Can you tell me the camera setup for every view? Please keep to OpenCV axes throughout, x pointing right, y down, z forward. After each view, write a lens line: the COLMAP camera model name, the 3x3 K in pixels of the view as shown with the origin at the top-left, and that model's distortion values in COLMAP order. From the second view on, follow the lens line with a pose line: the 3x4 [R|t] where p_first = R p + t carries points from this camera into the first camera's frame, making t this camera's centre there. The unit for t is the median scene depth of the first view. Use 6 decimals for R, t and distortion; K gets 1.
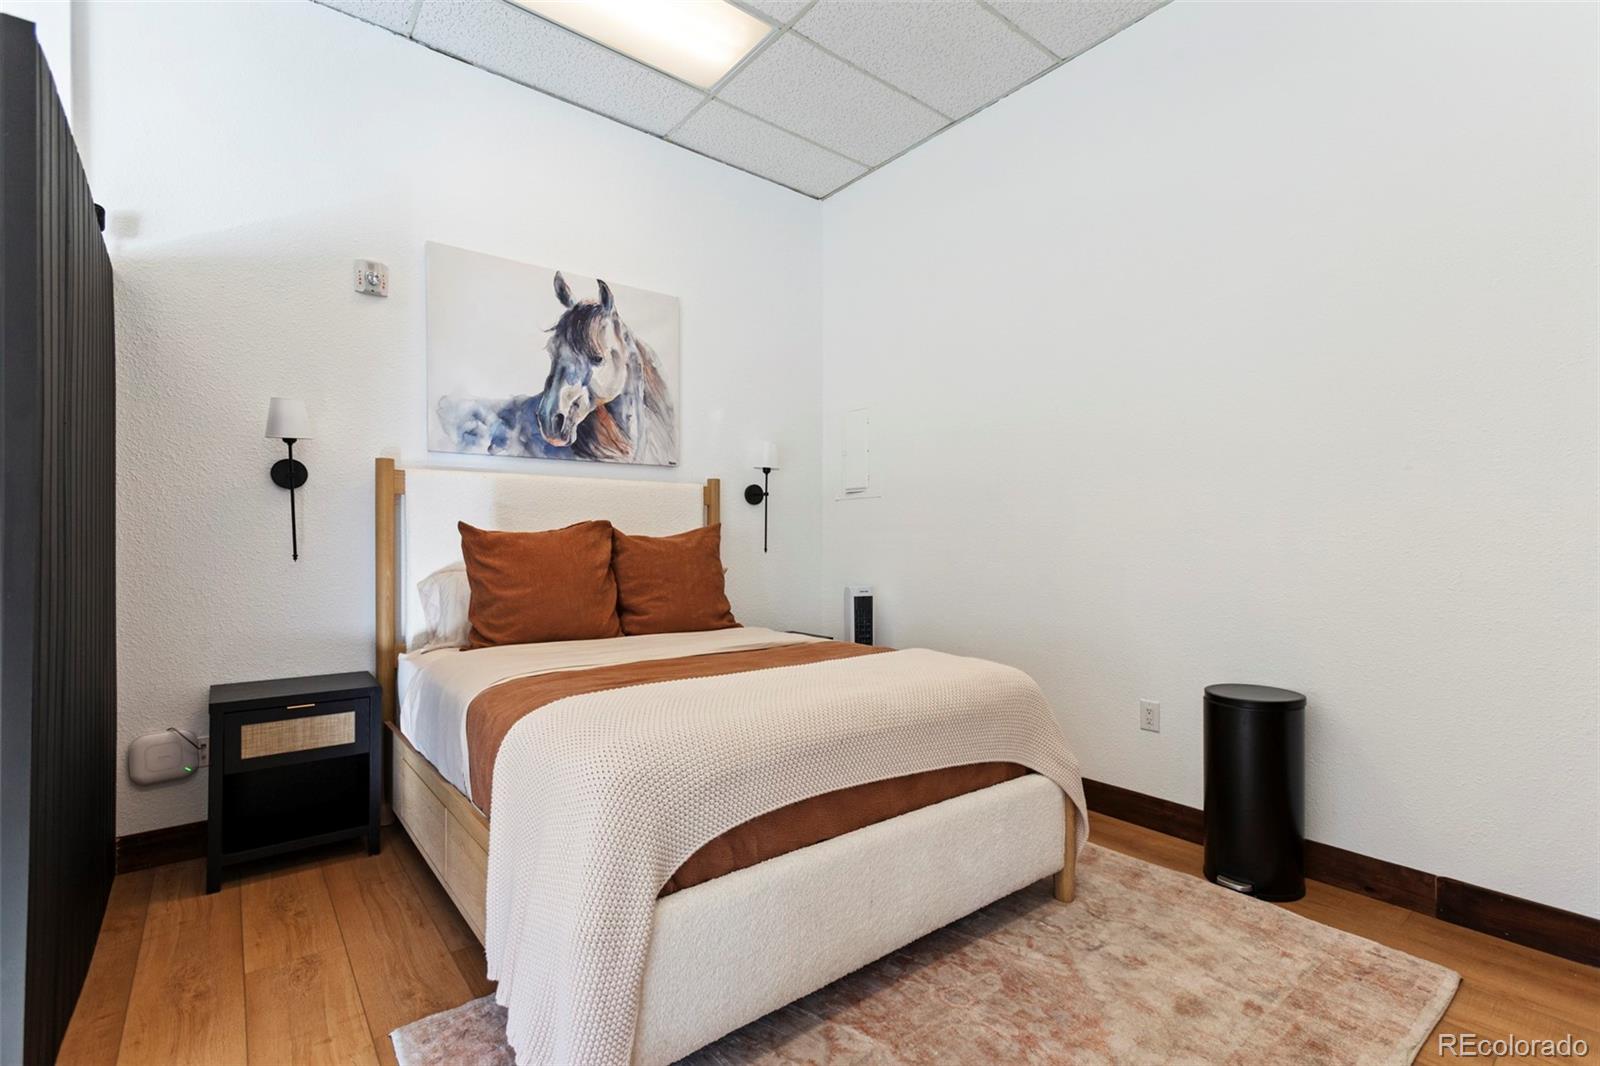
lens RADIAL K [[722.0, 0, 841.0], [0, 722.0, 541.1], [0, 0, 1]] dist [0.001155, -0.000004]
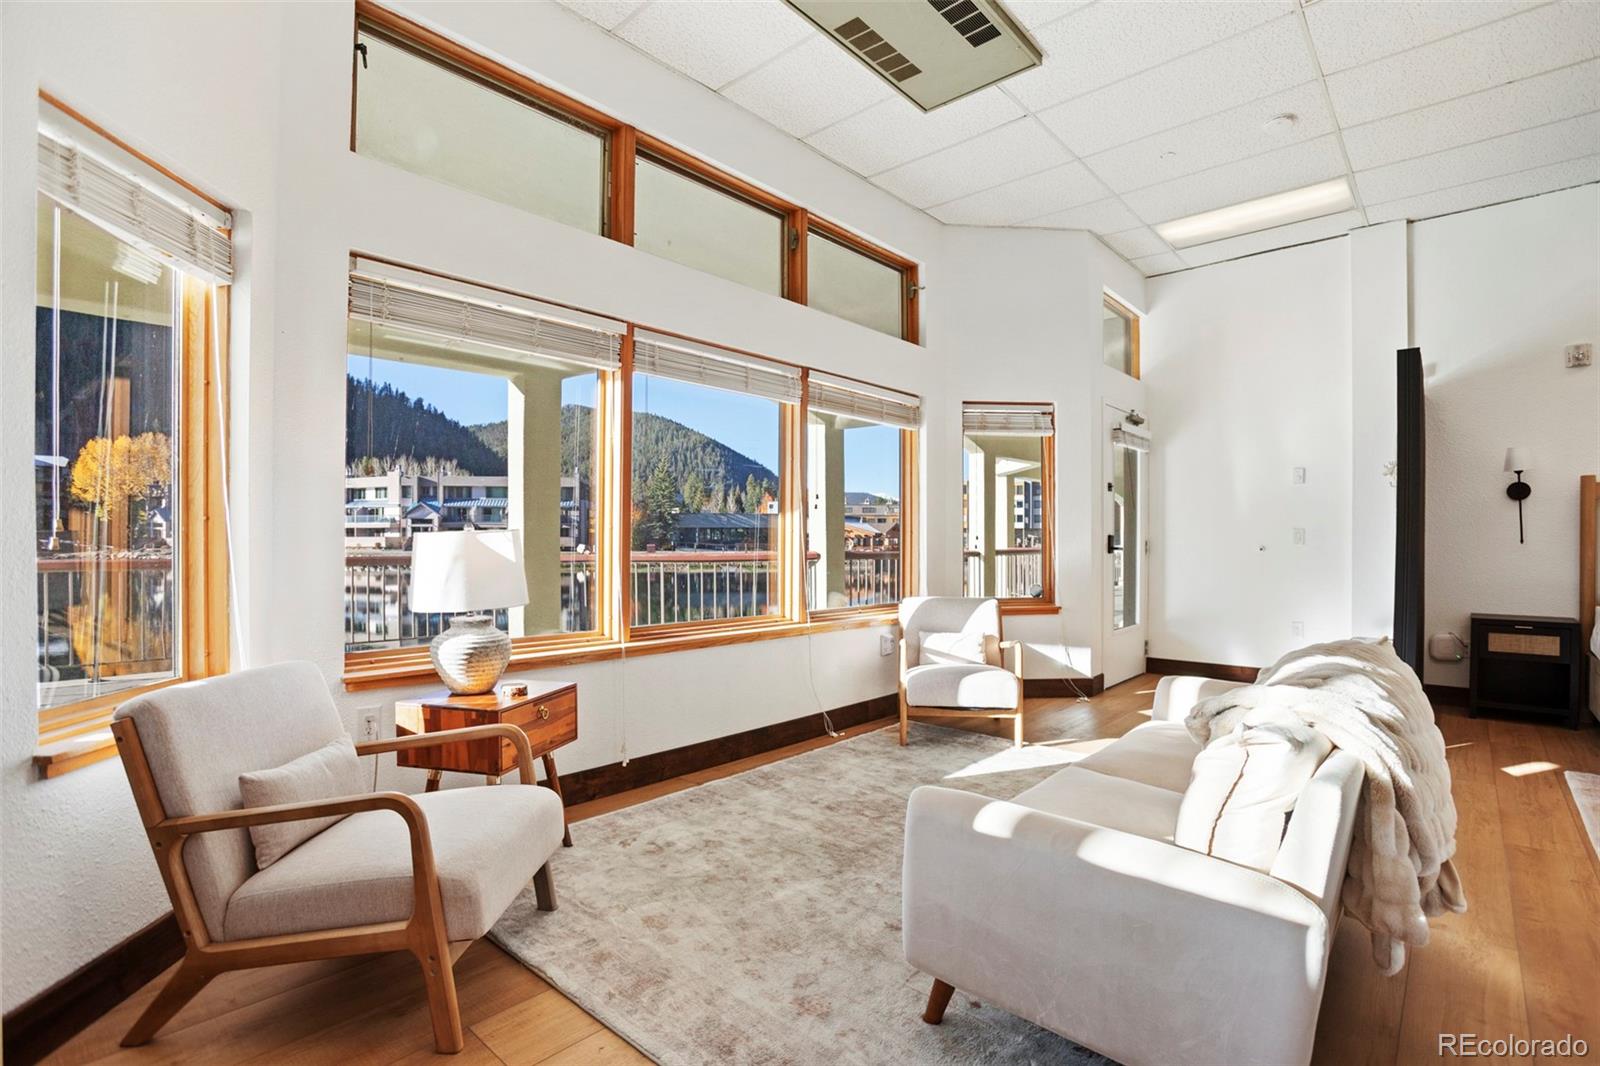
lens RADIAL K [[772.2, 0, 799.2], [0, 772.2, 542.6], [0, 0, 1]] dist [-0.054872, 0.020176]
pose [[0.134588, 0.002118, -0.990899, 0.579751], [-0.004609, 0.999988, 0.001511, 0.025429], [0.990891, 0.004363, 0.134596, -0.706379]]
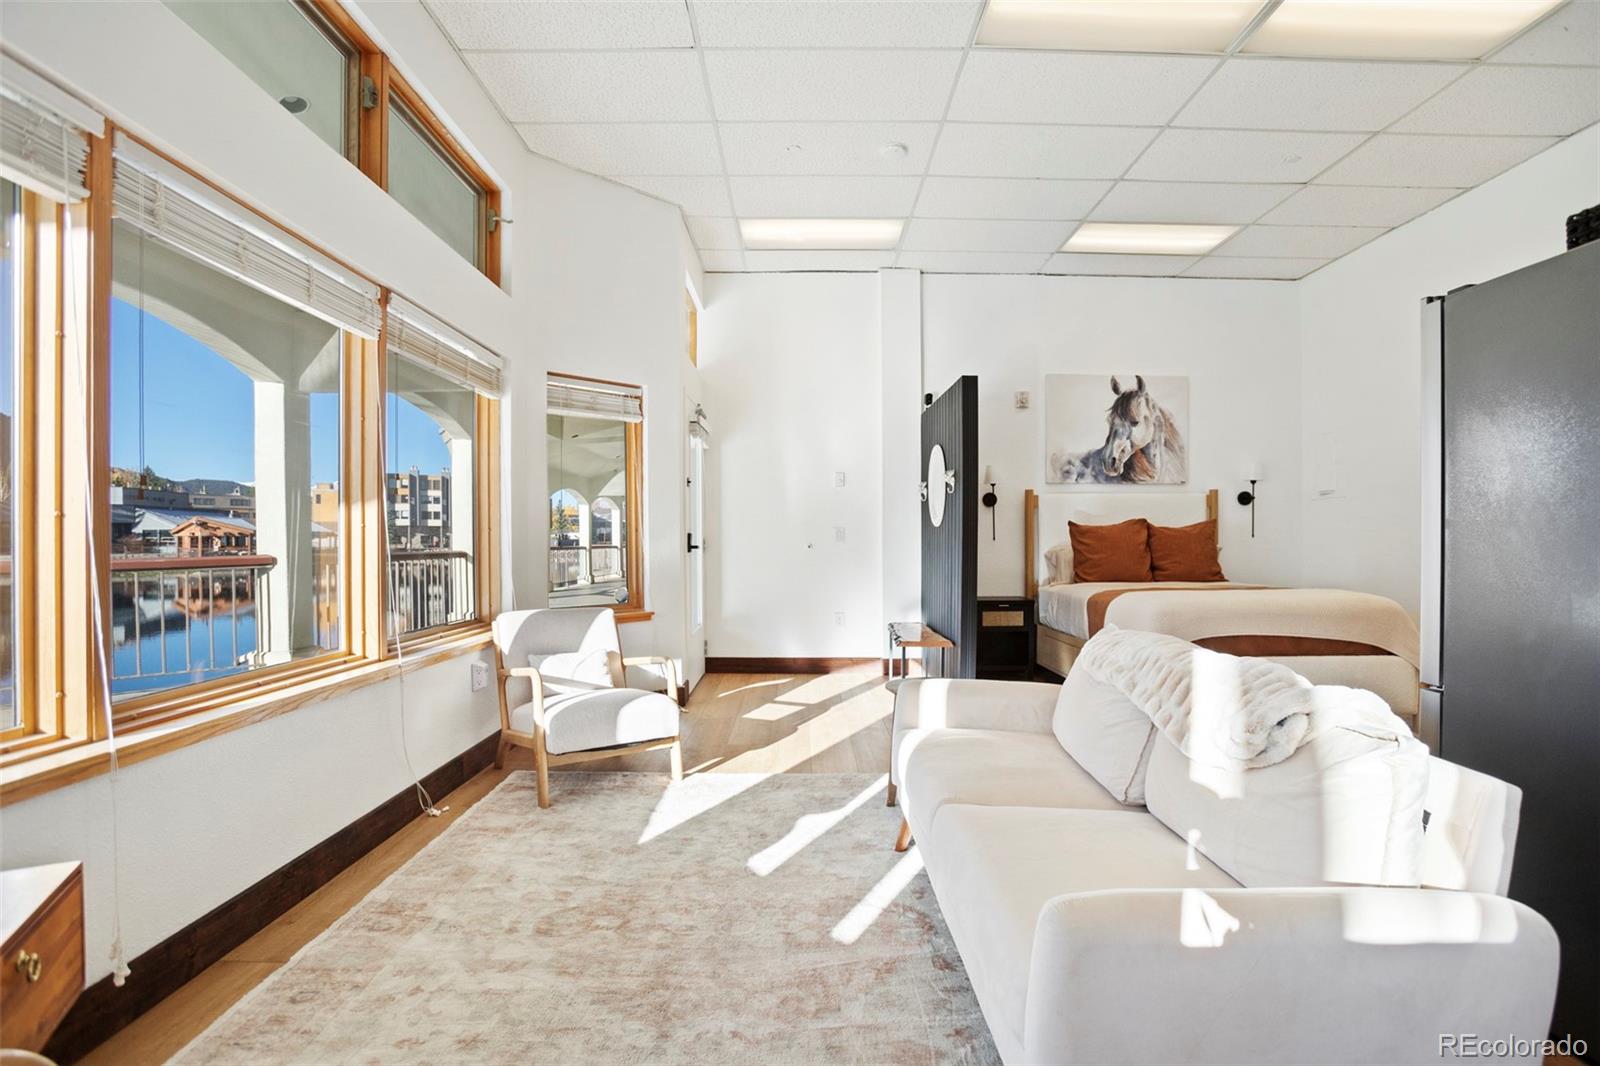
lens RADIAL K [[772.2, 0, 799.2], [0, 772.2, 542.6], [0, 0, 1]] dist [-0.054872, 0.020176]
pose [[0.769458, 0.001374, -0.638696, 0.202849], [-0.000756, 0.999999, 0.001241, 0.026384], [0.638698, -0.000472, 0.769458, -0.900082]]
